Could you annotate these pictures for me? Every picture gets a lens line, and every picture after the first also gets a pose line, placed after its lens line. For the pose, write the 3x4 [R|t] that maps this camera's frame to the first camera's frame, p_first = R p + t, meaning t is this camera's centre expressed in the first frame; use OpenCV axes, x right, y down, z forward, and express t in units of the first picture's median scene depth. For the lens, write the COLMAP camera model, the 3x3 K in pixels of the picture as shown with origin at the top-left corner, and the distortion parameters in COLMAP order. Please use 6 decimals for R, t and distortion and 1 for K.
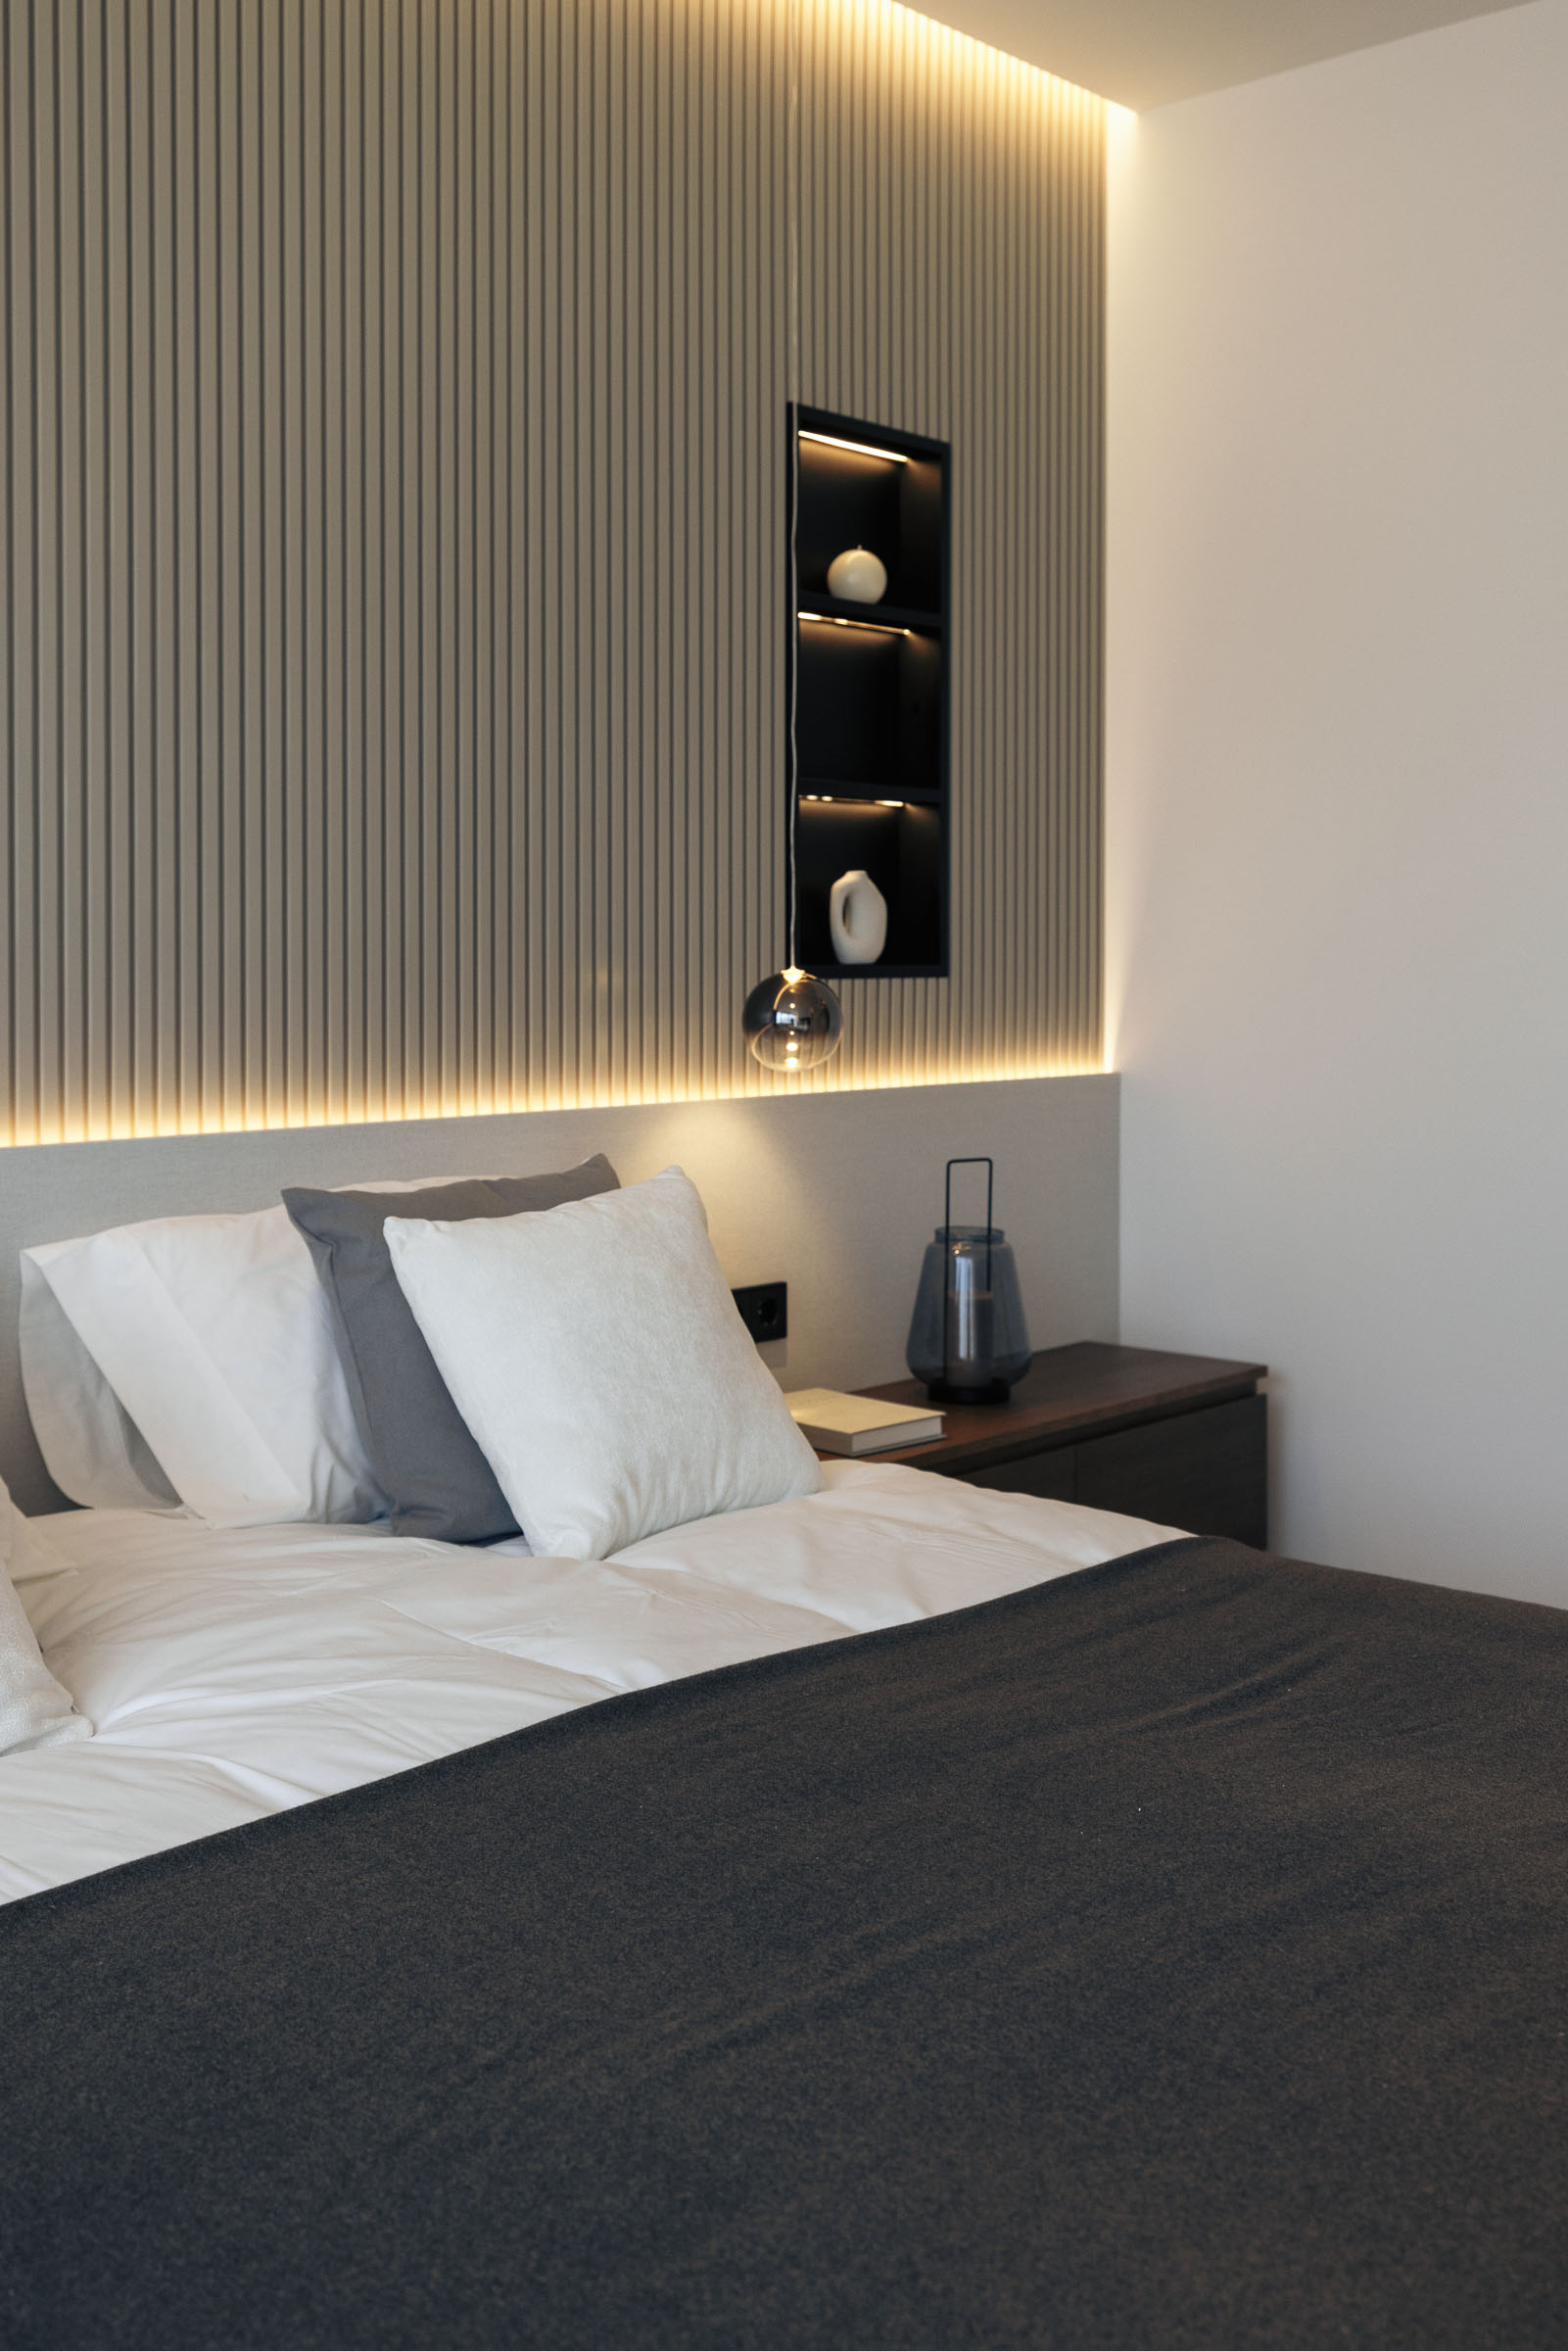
lens RADIAL K [[2352.5, 0, 777.0], [0, 2352.5, 1006.1], [0, 0, 1]] dist [0.006355, 0.004998]
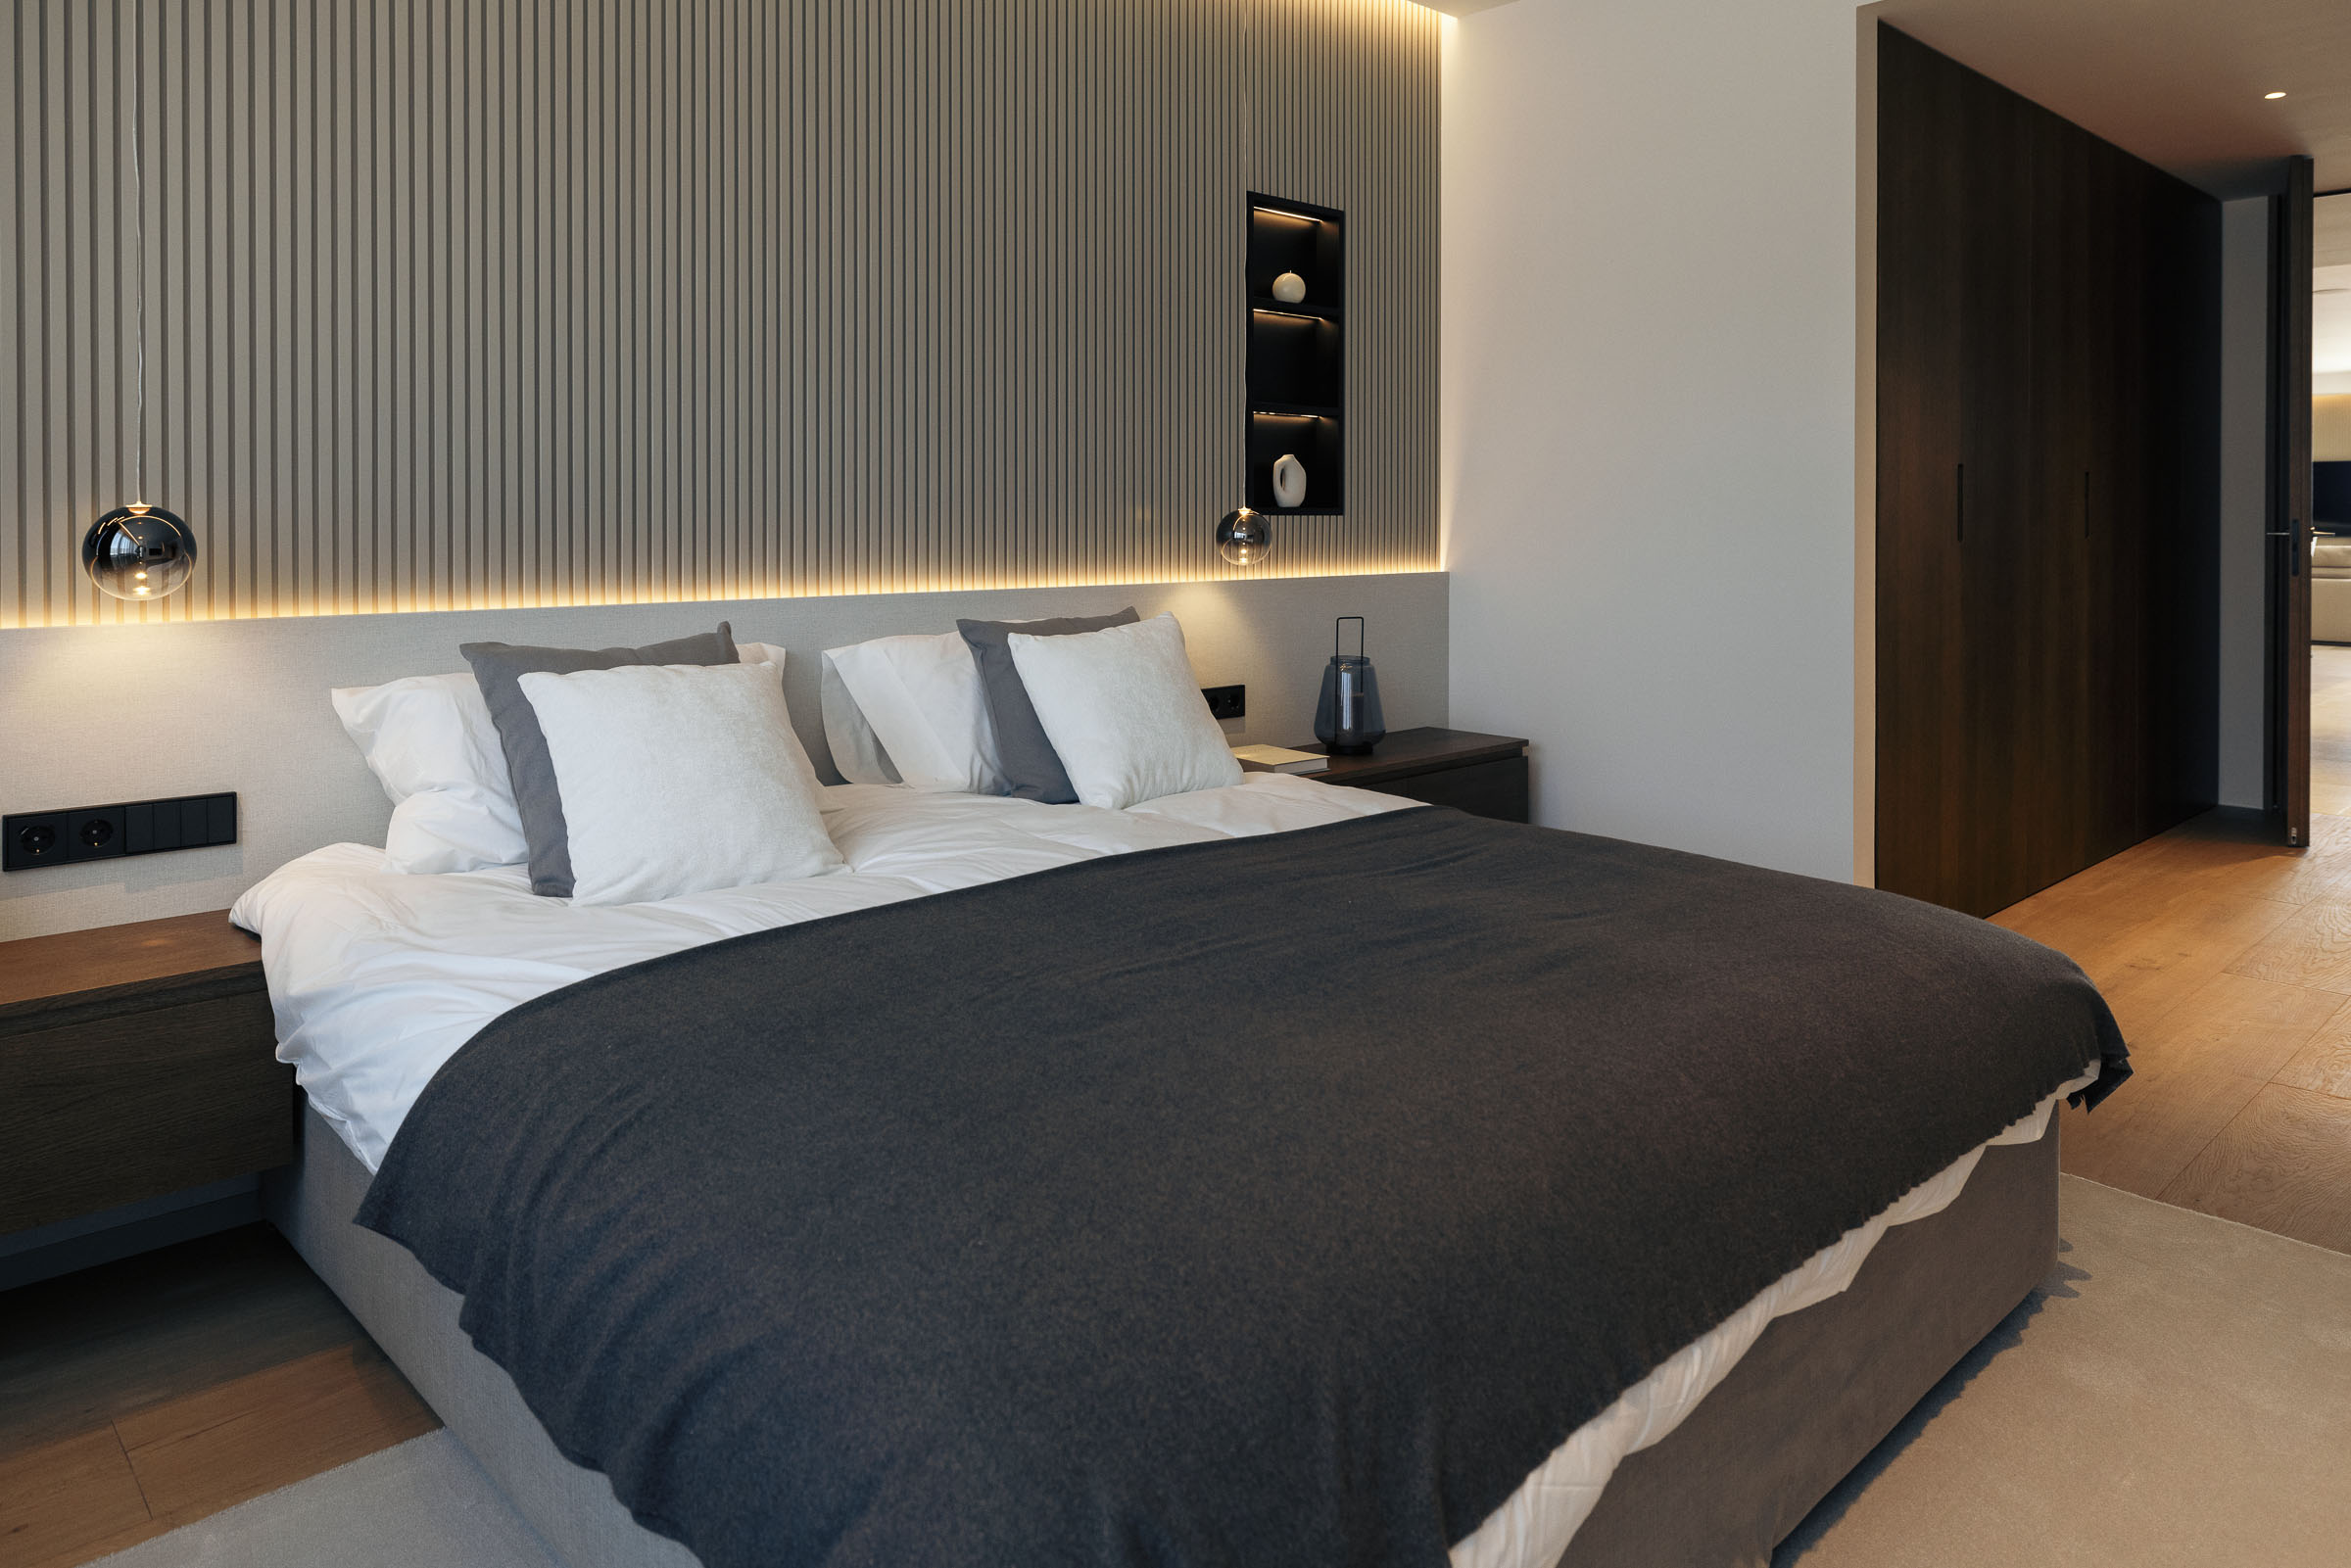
lens RADIAL K [[1513.1, 0, 1186.2], [0, 1513.1, 541.6], [0, 0, 1]] dist [-0.001890, -0.000967]
pose [[0.996684, 0.001707, -0.081357, 0.062178], [-0.002223, 0.999978, -0.006249, 0.018965], [0.081344, 0.006409, 0.996665, -0.170345]]
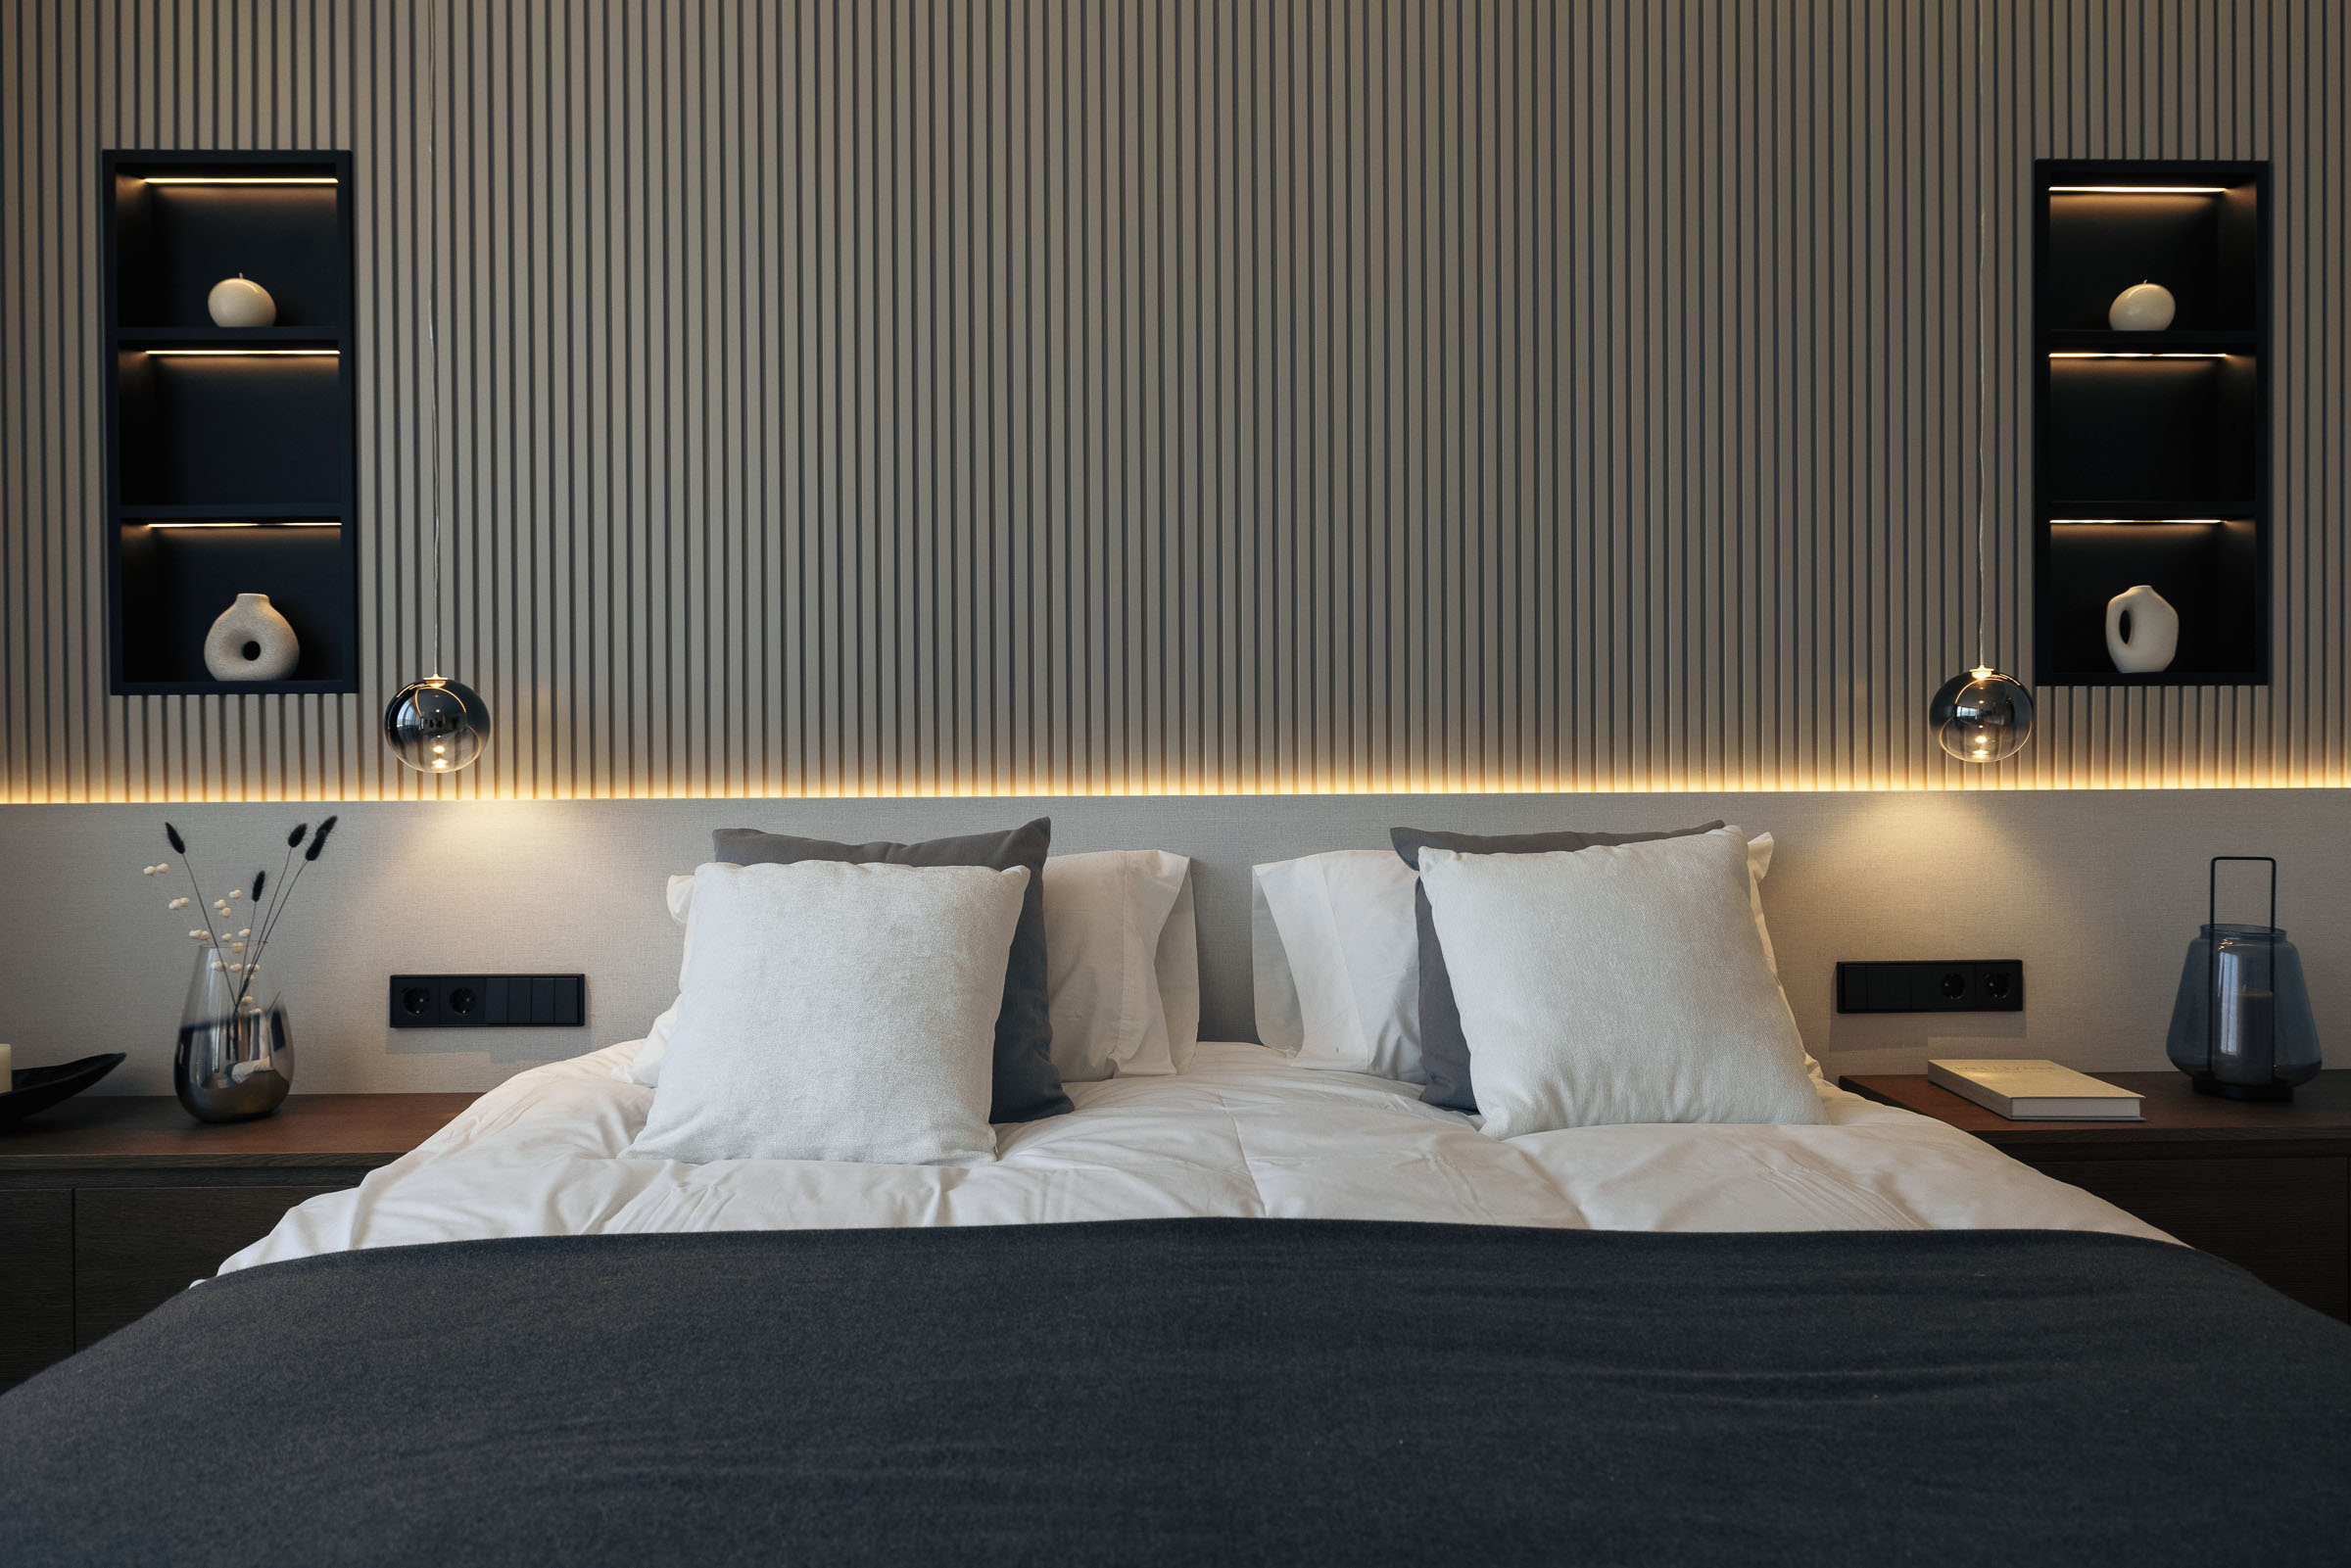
lens RADIAL K [[1451.1, 0, 1175.5], [0, 1451.1, 784.0], [0, 0, 1]] dist [0.001090, -0.000402]
pose [[0.691896, 0.002891, -0.721992, 0.257734], [-0.009211, 0.999946, -0.004823, 0.049447], [0.721939, 0.009987, 0.691885, 0.289846]]
